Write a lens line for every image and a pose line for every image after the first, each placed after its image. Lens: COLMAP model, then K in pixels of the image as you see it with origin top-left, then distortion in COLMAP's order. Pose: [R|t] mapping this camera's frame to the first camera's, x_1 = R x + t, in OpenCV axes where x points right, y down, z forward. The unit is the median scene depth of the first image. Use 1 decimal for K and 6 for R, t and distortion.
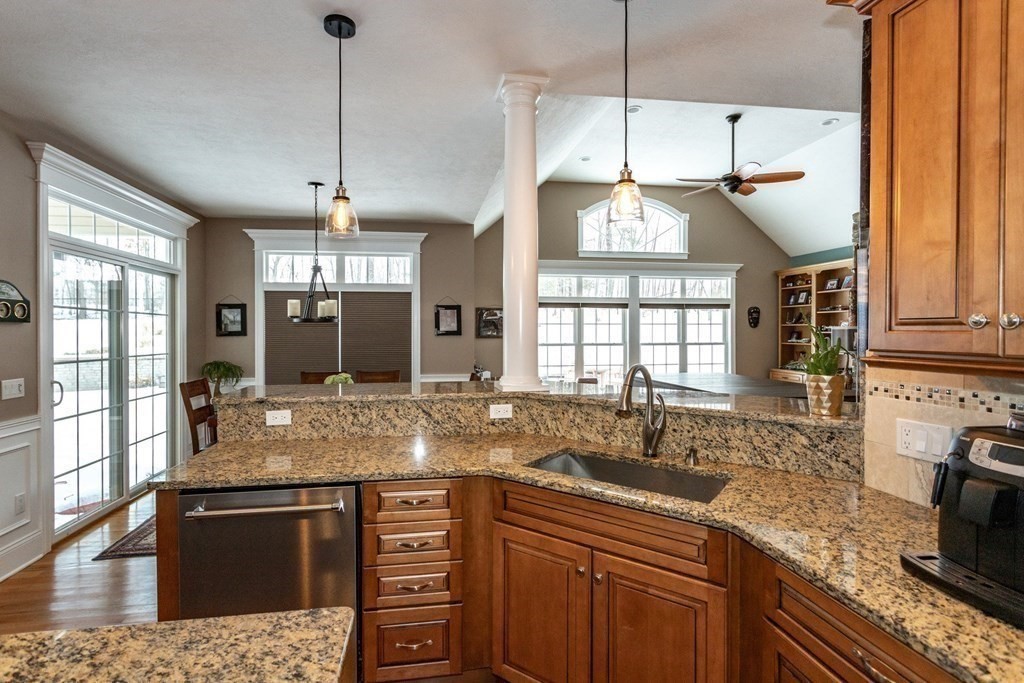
lens RADIAL K [[486.0, 0, 508.7], [0, 486.0, 332.5], [0, 0, 1]] dist [-0.005849, 0.003165]
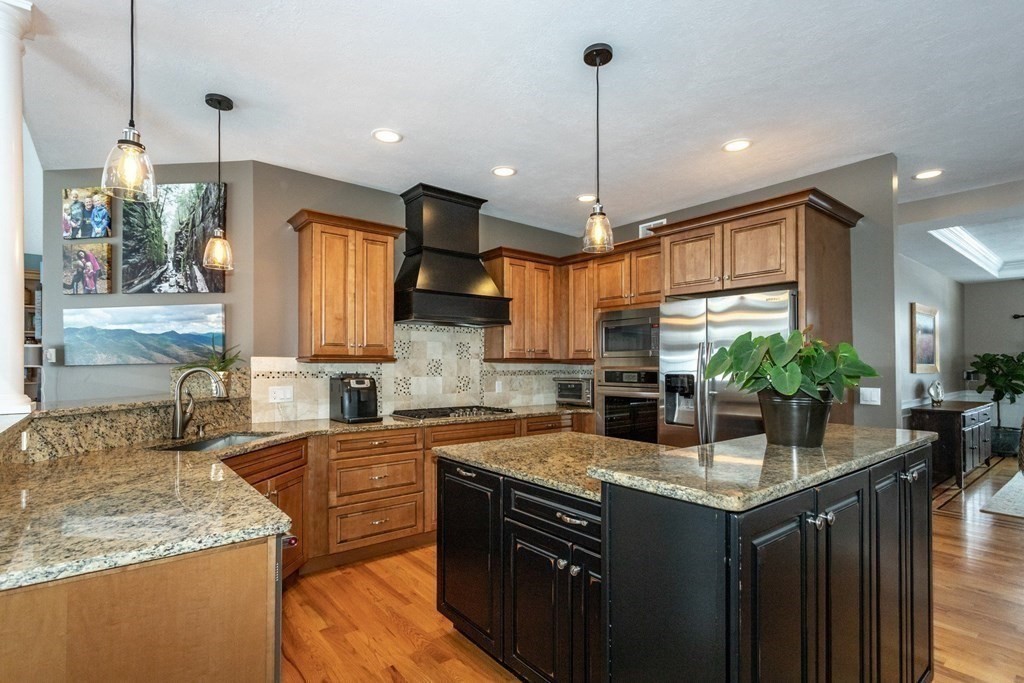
lens RADIAL K [[486.0, 0, 523.6], [0, 486.0, 361.4], [0, 0, 1]] dist [-0.005849, 0.003165]
pose [[-0.508975, 0.003519, 0.860774, -1.139936], [0.002413, 0.999994, -0.002661, 0.045453], [-0.860778, 0.000722, -0.508980, 0.754656]]
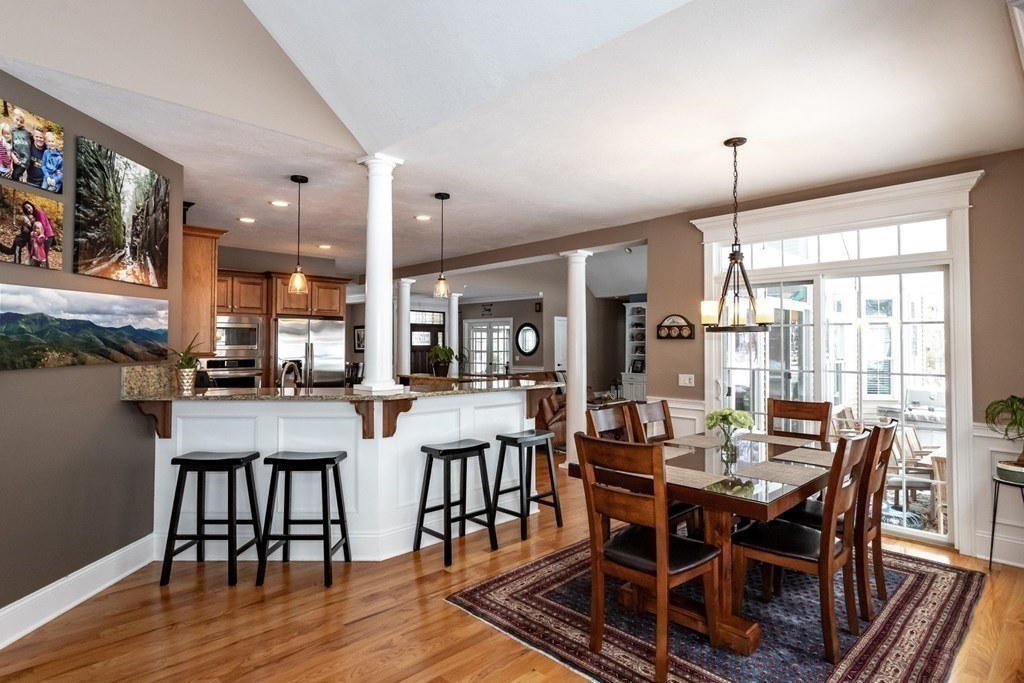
lens RADIAL K [[514.7, 0, 502.4], [0, 514.7, 335.0], [0, 0, 1]] dist [-0.017582, 0.002371]
pose [[-0.823817, -0.012211, -0.566725, 0.627383], [-0.001786, 0.999819, -0.018947, -0.003278], [0.566853, -0.014597, -0.823689, 2.634545]]
